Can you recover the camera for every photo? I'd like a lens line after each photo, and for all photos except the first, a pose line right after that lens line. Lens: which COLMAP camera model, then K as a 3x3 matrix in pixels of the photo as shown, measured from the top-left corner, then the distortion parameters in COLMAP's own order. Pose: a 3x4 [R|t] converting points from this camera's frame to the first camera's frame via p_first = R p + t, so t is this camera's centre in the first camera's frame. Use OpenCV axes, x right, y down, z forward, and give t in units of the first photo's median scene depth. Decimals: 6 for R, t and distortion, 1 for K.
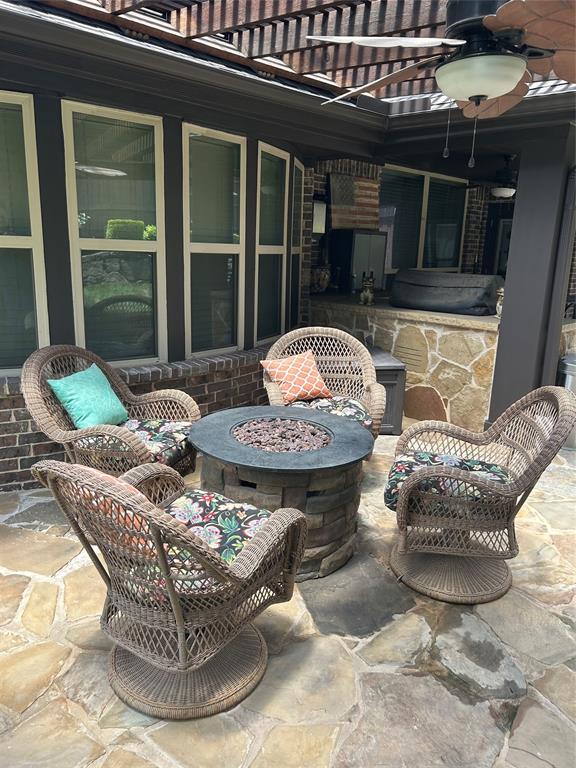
lens RADIAL K [[585.5, 0, 295.7], [0, 585.5, 399.3], [0, 0, 1]] dist [0.018461, -0.012038]
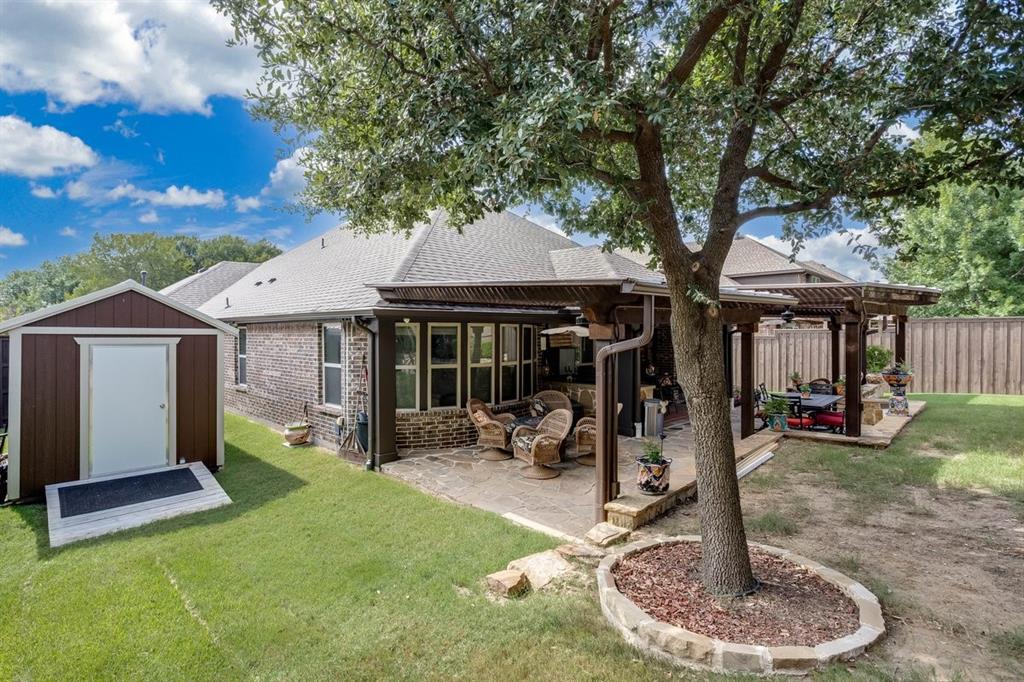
lens RADIAL K [[499.6, 0, 509.2], [0, 499.6, 336.4], [0, 0, 1]] dist [-0.021717, 0.012237]
pose [[0.999355, -0.033819, -0.012084, -0.089189], [0.029589, 0.966058, -0.256625, 0.185186], [0.020353, 0.256102, 0.966435, -1.088875]]
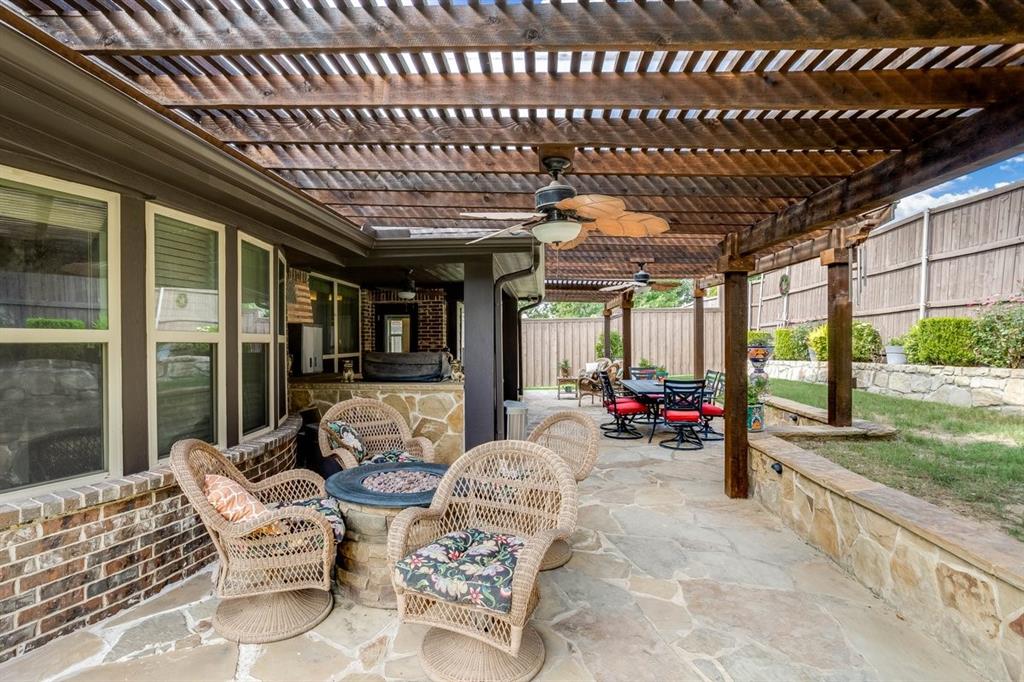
lens RADIAL K [[499.6, 0, 508.1], [0, 499.6, 343.3], [0, 0, 1]] dist [-0.021717, 0.012237]
pose [[0.783198, -0.040798, 0.620433, -0.293555], [0.189839, 0.965888, -0.176128, 0.004084], [-0.592083, 0.255726, 0.764226, 0.013442]]
